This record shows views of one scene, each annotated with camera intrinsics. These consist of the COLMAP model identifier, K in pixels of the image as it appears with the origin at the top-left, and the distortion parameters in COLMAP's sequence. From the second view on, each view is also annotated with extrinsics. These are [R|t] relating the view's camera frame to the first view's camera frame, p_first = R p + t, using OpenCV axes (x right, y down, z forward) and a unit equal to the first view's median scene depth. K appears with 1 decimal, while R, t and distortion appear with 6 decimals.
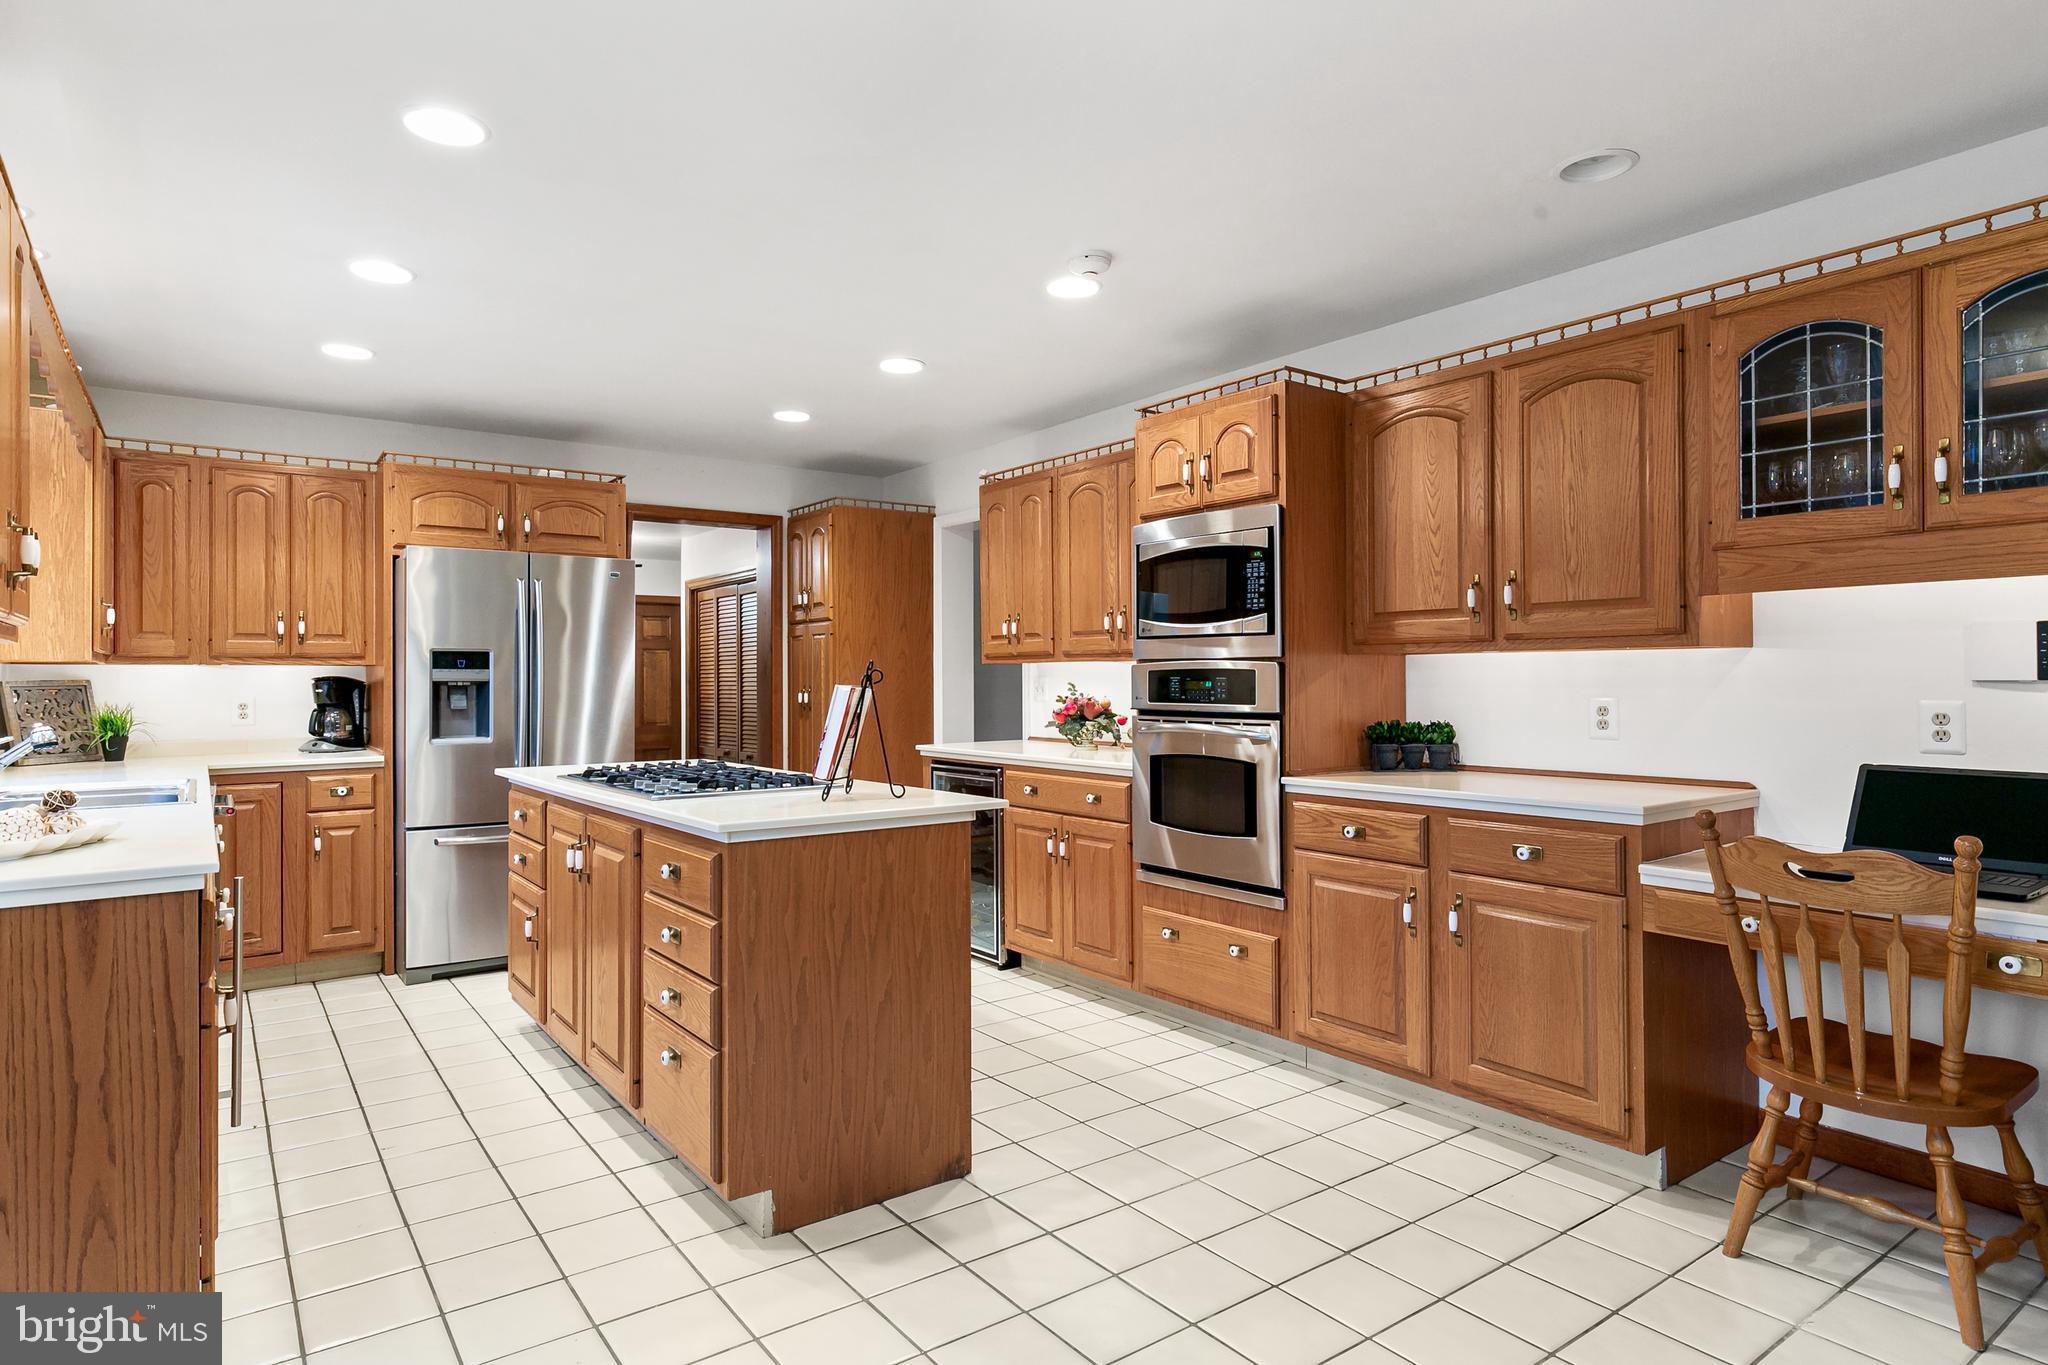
lens RADIAL K [[1130.9, 0, 1030.8], [0, 1130.9, 687.9], [0, 0, 1]] dist [0.002008, -0.002391]
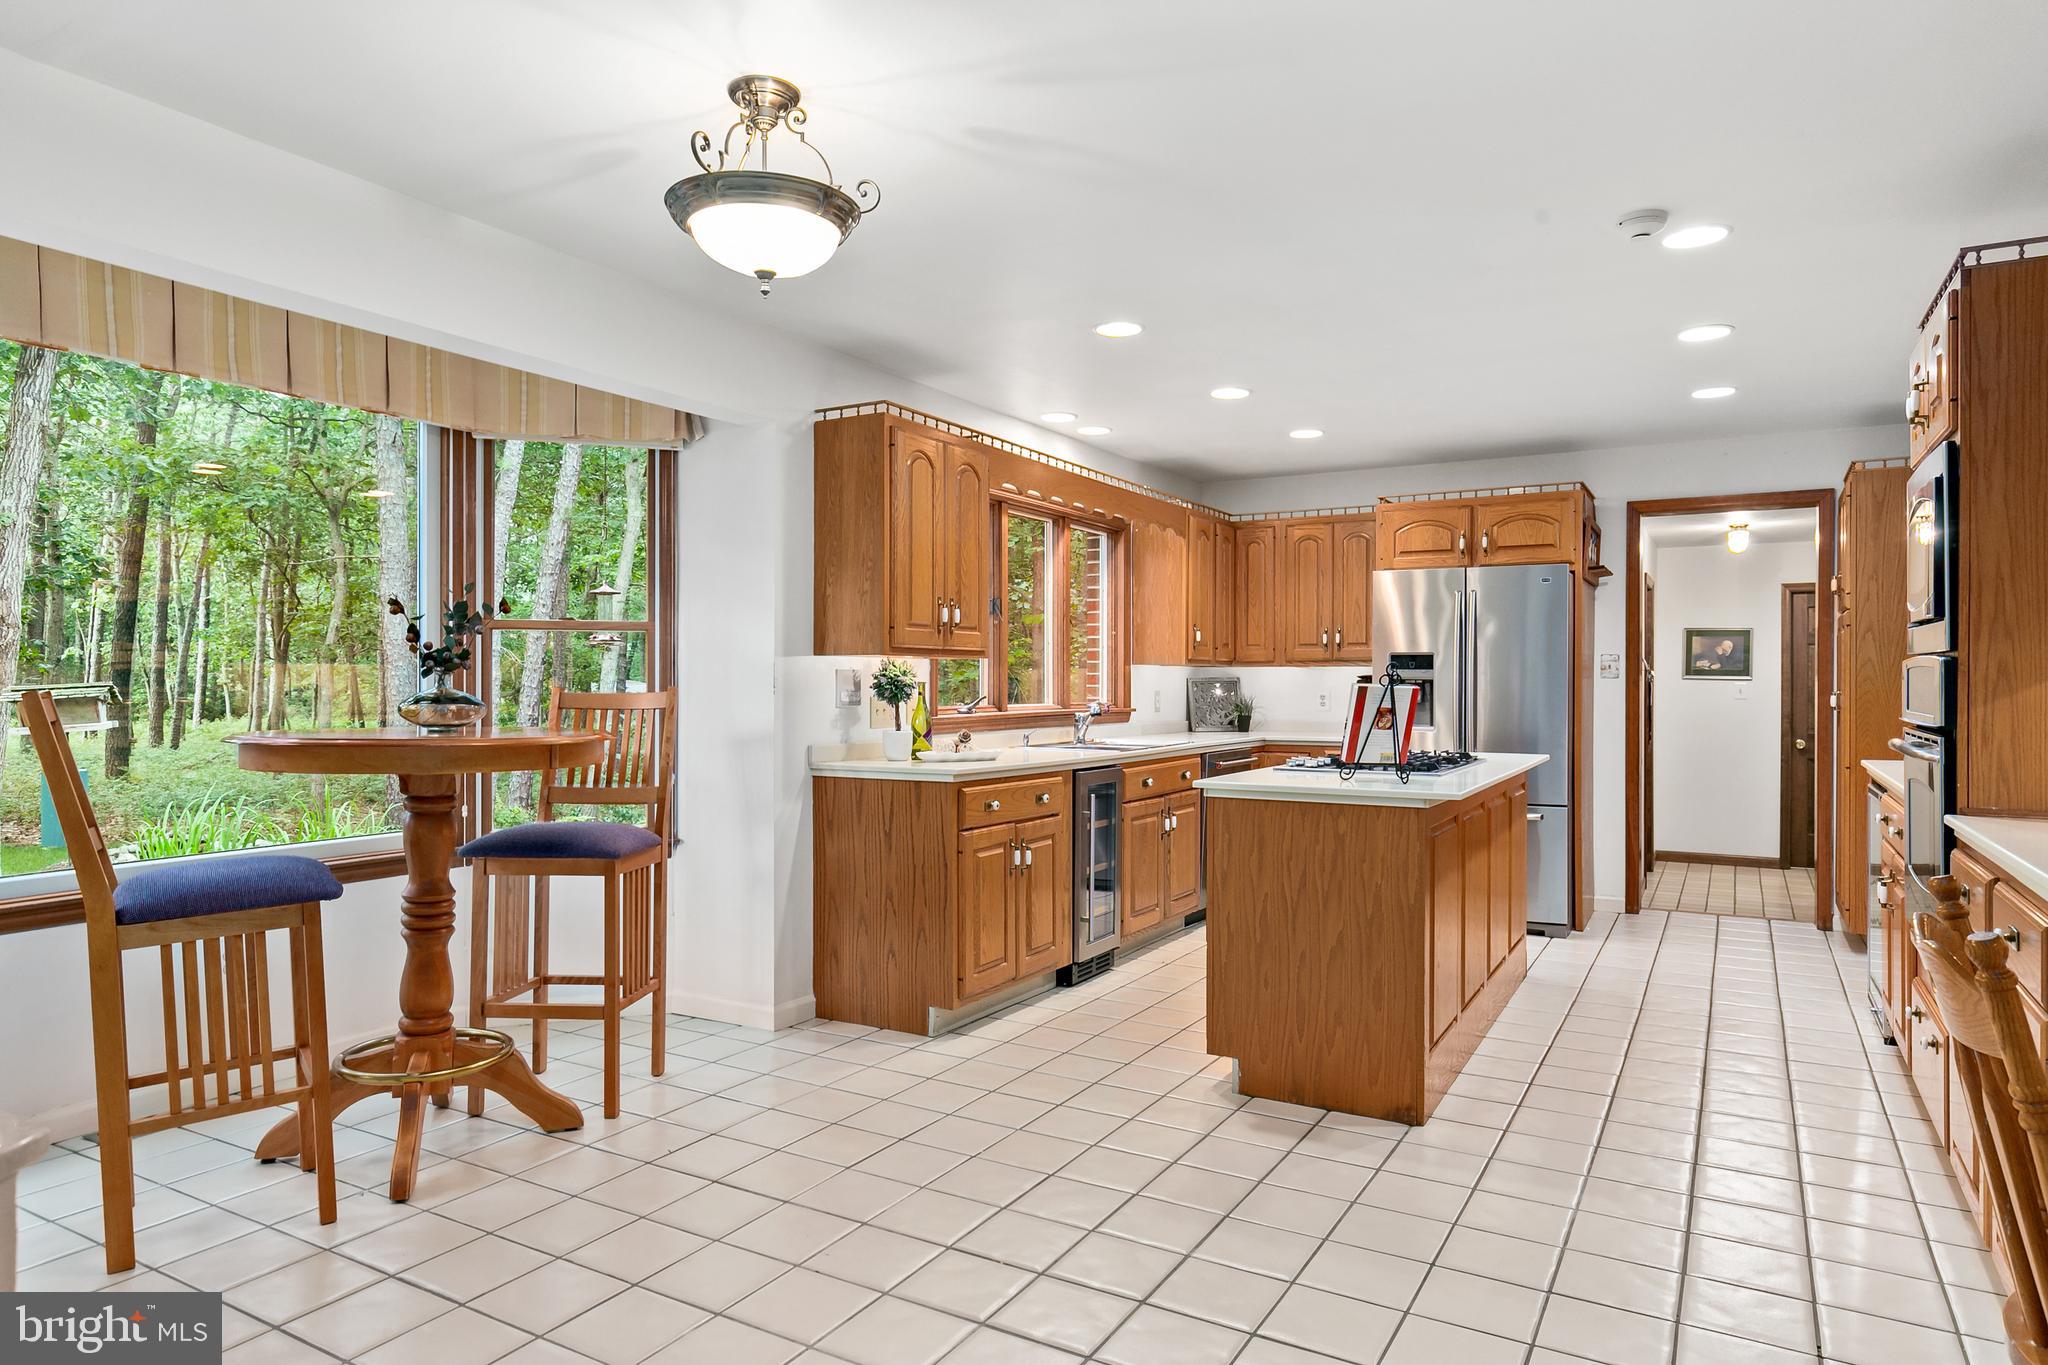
lens RADIAL K [[1230.2, 0, 1021.1], [0, 1230.2, 673.3], [0, 0, 1]] dist [-0.002844, -0.000327]
pose [[0.393847, -0.000277, -0.919176, 0.702863], [-0.008602, 0.999955, -0.003987, -0.004567], [0.919136, 0.009477, 0.393827, 0.129177]]
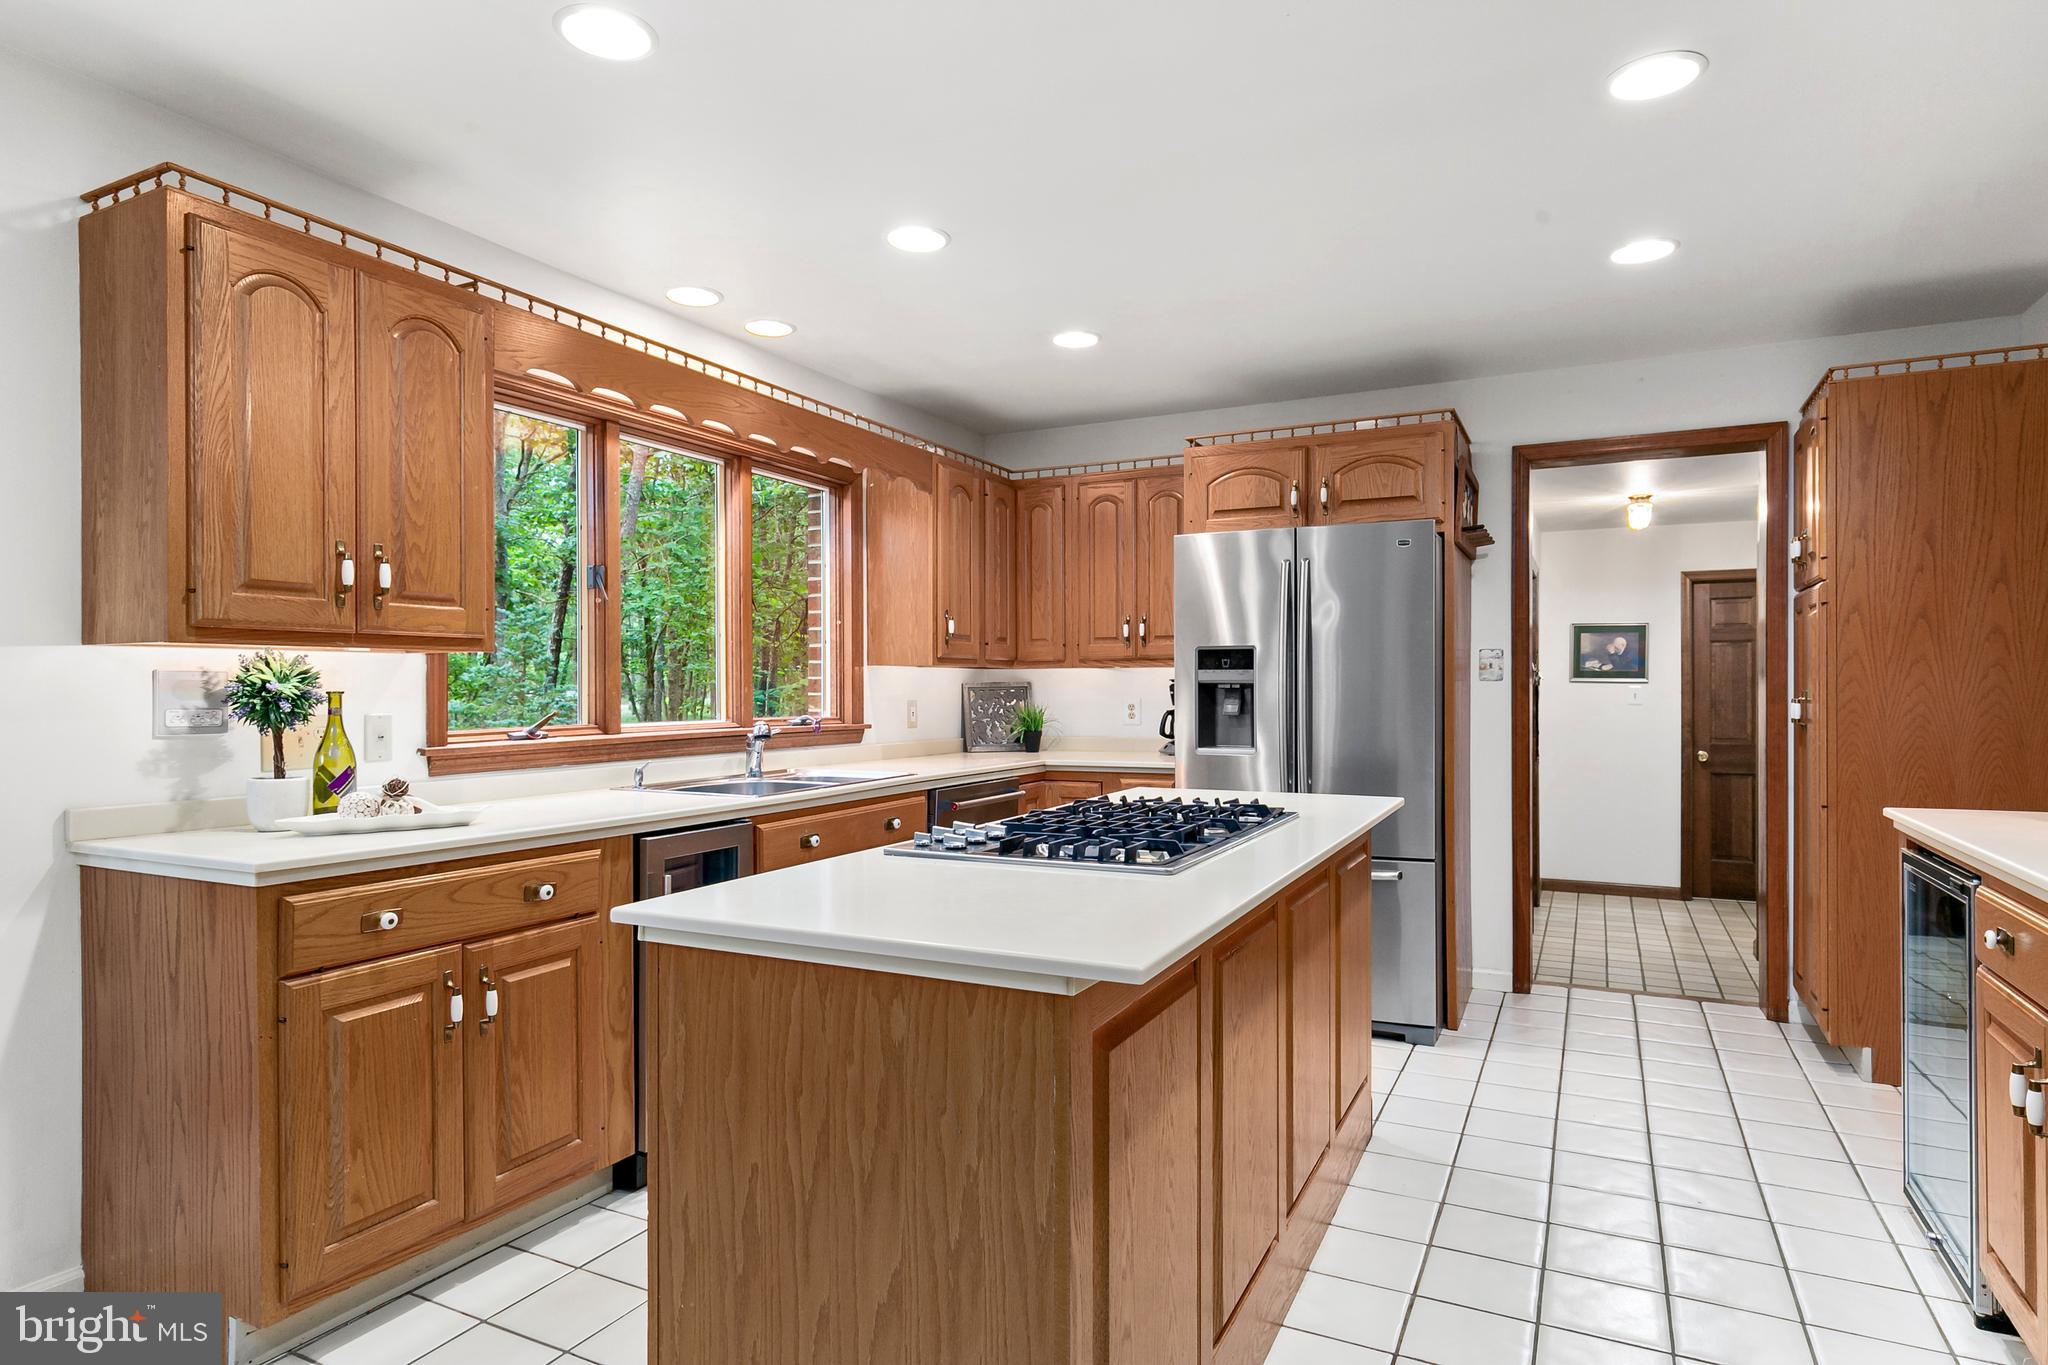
lens RADIAL K [[1130.9, 0, 1029.9], [0, 1130.9, 677.5], [0, 0, 1]] dist [0.002008, -0.002391]
pose [[0.451158, -0.003607, -0.892437, 0.271656], [-0.004143, 0.999973, -0.006136, -0.005763], [0.892435, 0.006466, 0.451130, 0.613331]]
